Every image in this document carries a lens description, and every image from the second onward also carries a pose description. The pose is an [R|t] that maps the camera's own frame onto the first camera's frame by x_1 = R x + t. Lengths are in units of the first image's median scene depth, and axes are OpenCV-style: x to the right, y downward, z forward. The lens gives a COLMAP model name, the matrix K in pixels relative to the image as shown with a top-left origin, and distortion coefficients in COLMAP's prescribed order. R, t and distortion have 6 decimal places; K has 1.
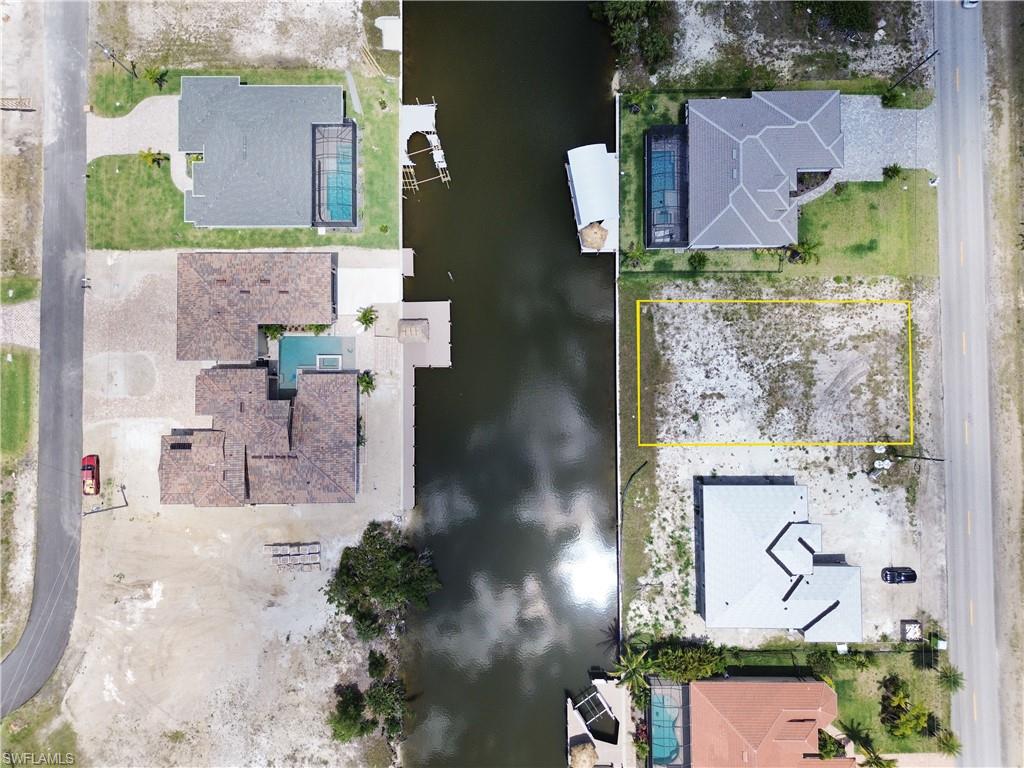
lens RADIAL K [[721.8, 0, 512.8], [0, 721.8, 383.6], [0, 0, 1]] dist [0.073602, -0.073405]
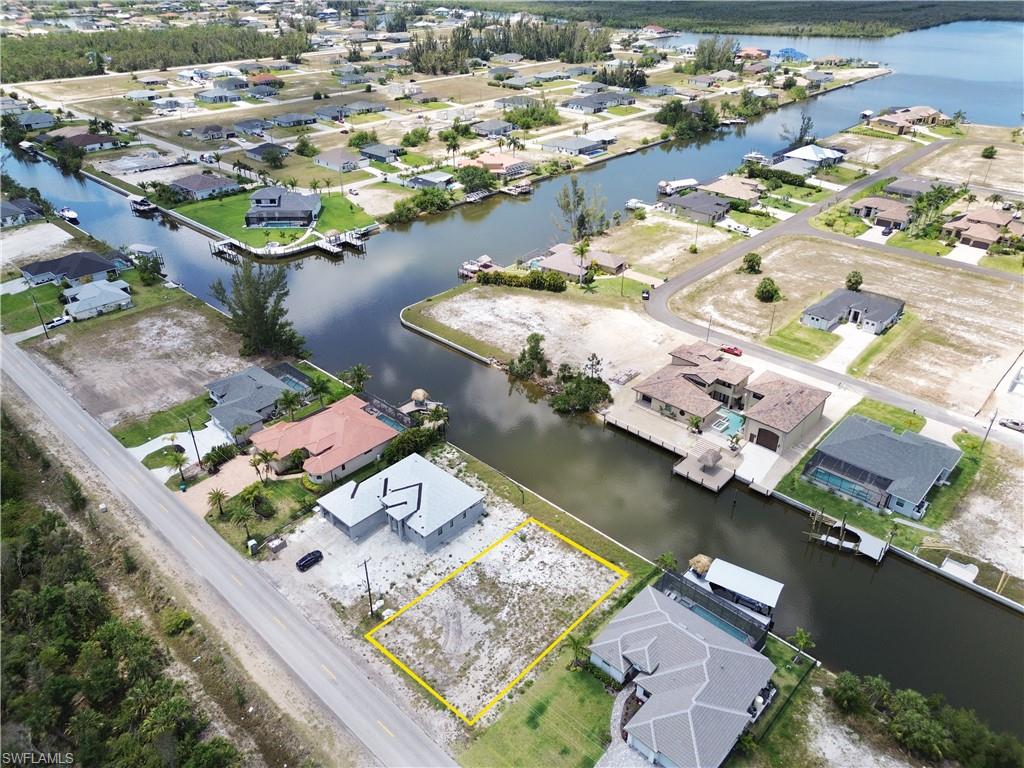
lens RADIAL K [[721.8, 0, 514.7], [0, 721.8, 384.0], [0, 0, 1]] dist [0.073602, -0.073405]
pose [[-0.684079, 0.379056, -0.623180, 0.908063], [-0.728798, -0.320267, 0.605213, -0.584006], [0.029825, 0.868185, 0.495343, 0.183245]]
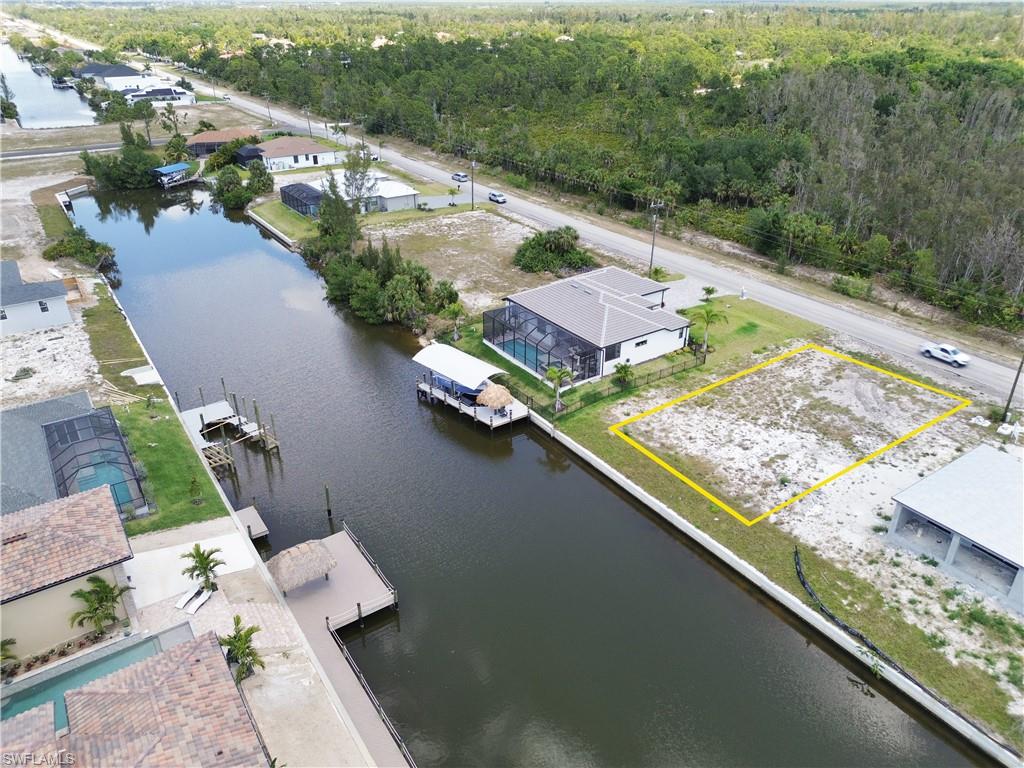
lens RADIAL K [[721.8, 0, 513.6], [0, 721.8, 386.4], [0, 0, 1]] dist [0.073602, -0.073405]
pose [[0.828584, -0.257031, 0.497377, -0.238566], [0.559313, 0.419465, -0.714995, 0.333568], [-0.024856, 0.870623, 0.491323, 0.618313]]
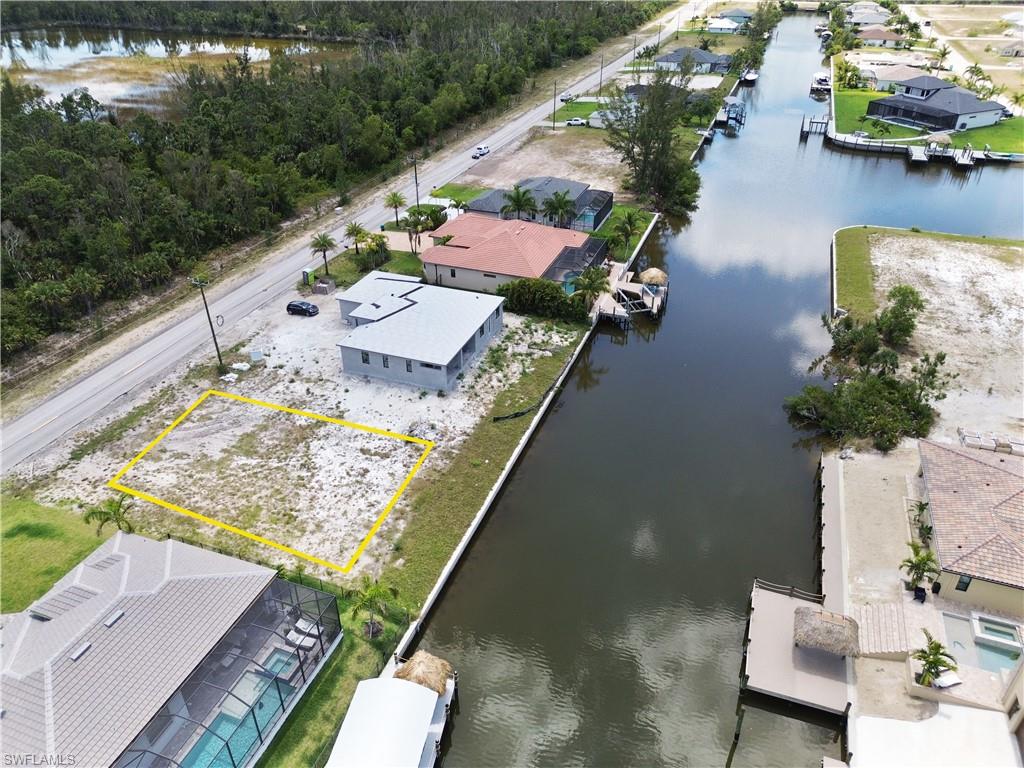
lens RADIAL K [[721.8, 0, 514.5], [0, 721.8, 385.6], [0, 0, 1]] dist [0.073602, -0.073405]
pose [[-0.938806, -0.177825, 0.294993, -0.052304], [0.344355, -0.464871, 0.815668, -0.484391], [-0.007912, 0.867337, 0.497659, 0.587026]]
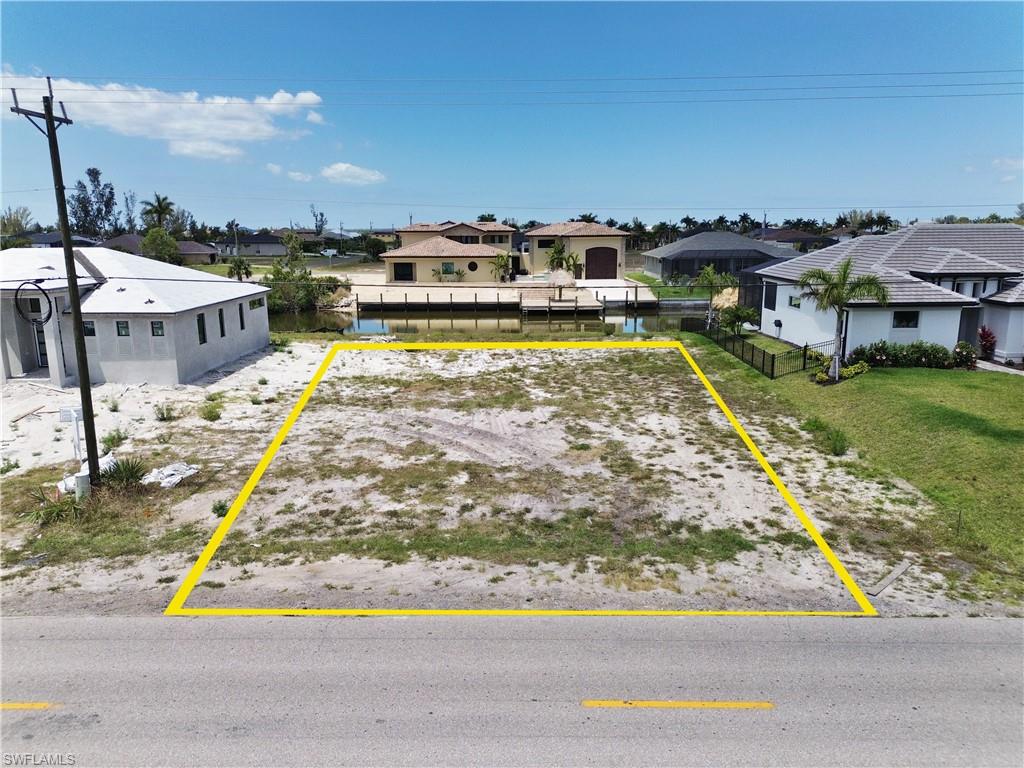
lens RADIAL K [[721.8, 0, 514.3], [0, 721.8, 383.7], [0, 0, 1]] dist [0.073602, -0.073405]
pose [[-0.015112, 0.217487, -0.975946, 0.722123], [-0.999004, 0.037688, 0.023868, -0.032468], [0.041973, 0.975335, 0.216701, 0.919505]]
